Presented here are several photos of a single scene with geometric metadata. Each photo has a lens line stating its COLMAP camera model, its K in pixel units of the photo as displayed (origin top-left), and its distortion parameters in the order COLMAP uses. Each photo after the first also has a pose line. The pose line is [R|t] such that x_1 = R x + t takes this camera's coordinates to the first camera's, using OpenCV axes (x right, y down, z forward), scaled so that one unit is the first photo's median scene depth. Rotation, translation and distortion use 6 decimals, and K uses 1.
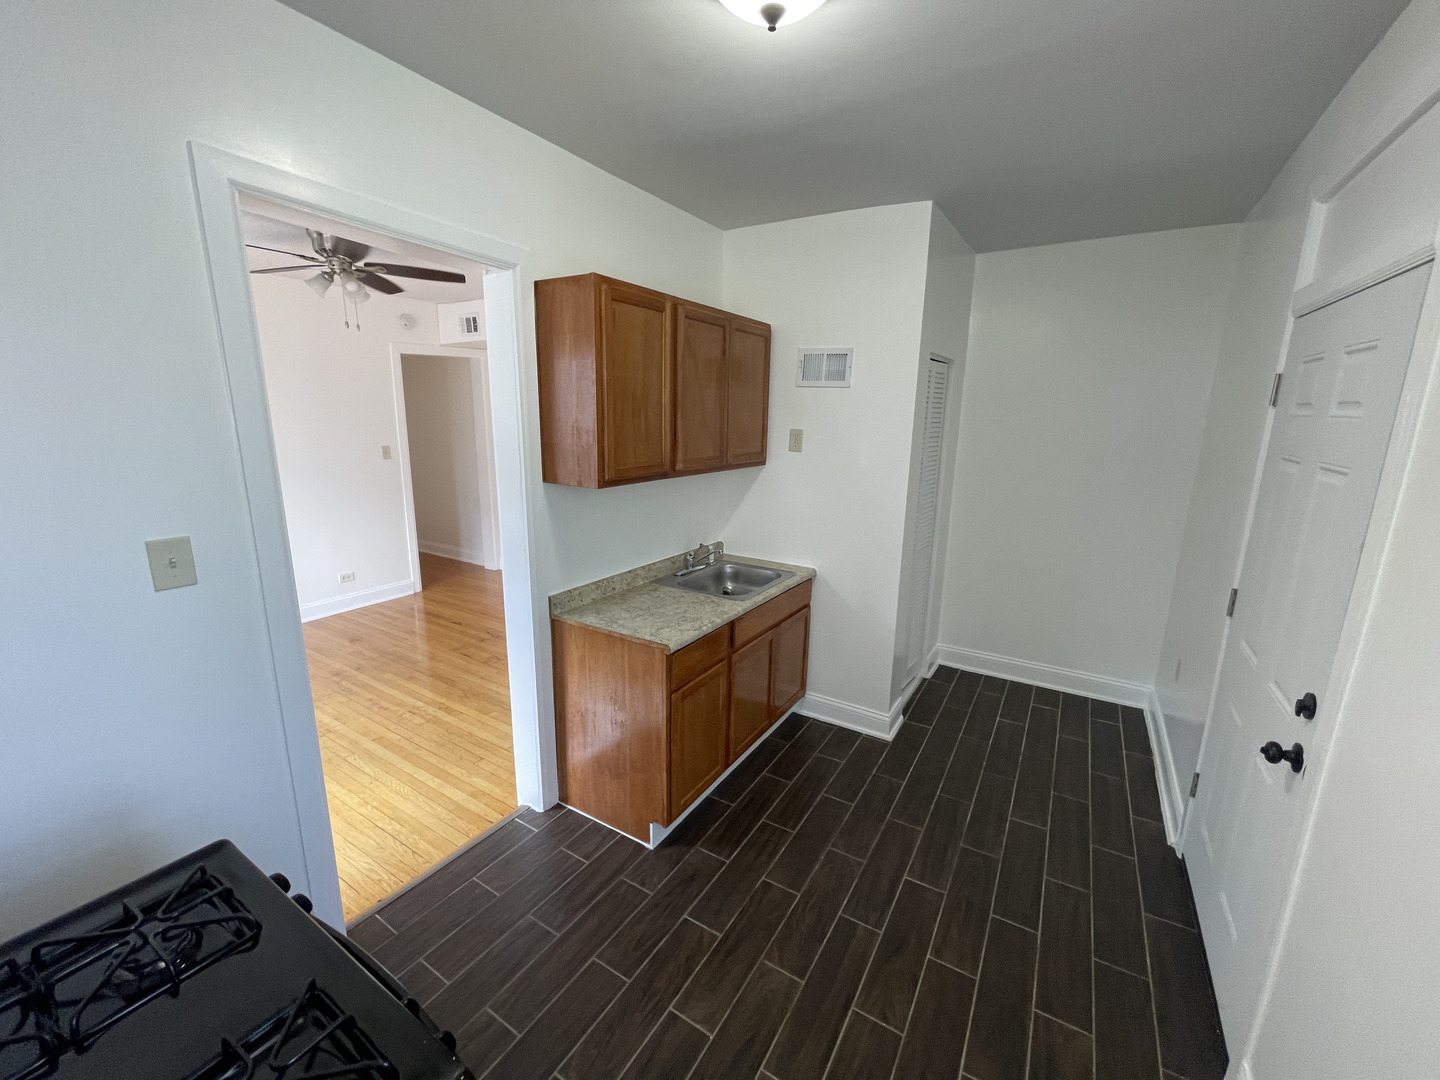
lens RADIAL K [[582.3, 0, 715.2], [0, 582.3, 537.6], [0, 0, 1]] dist [0.000214, 0.000004]
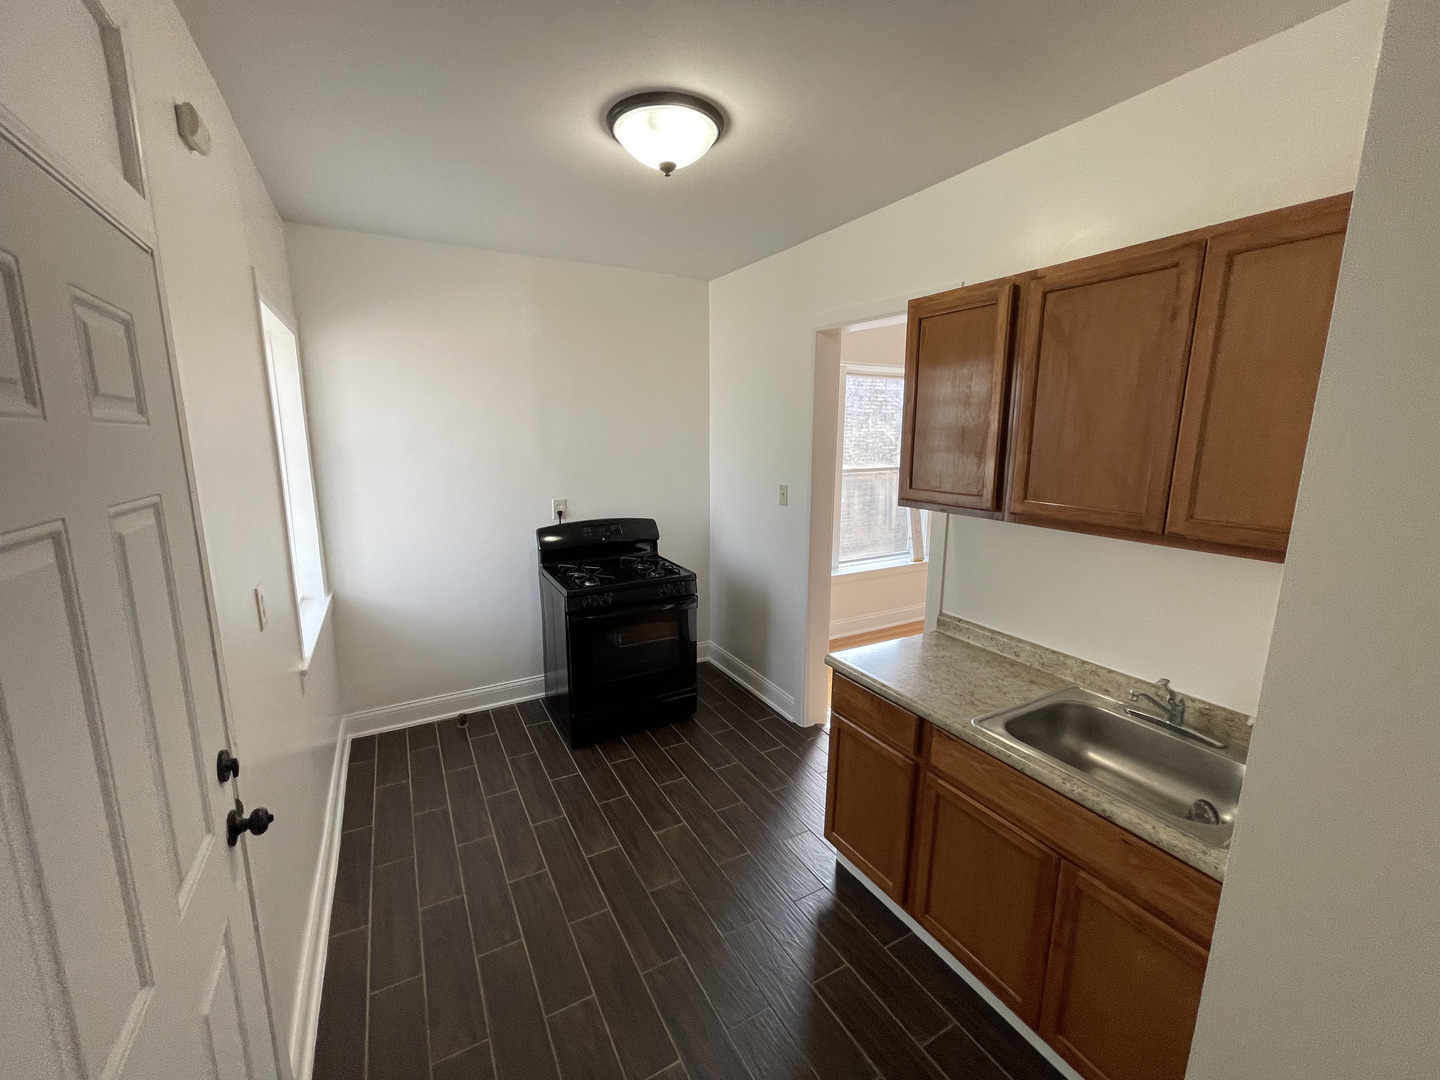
lens RADIAL K [[582.3, 0, 715.2], [0, 582.3, 537.6], [0, 0, 1]] dist [0.000214, 0.000004]
pose [[-0.478983, 0.142235, -0.866224, 0.782616], [-0.196951, 0.944215, 0.263947, -0.217618], [0.855444, 0.297030, -0.424250, 1.070417]]
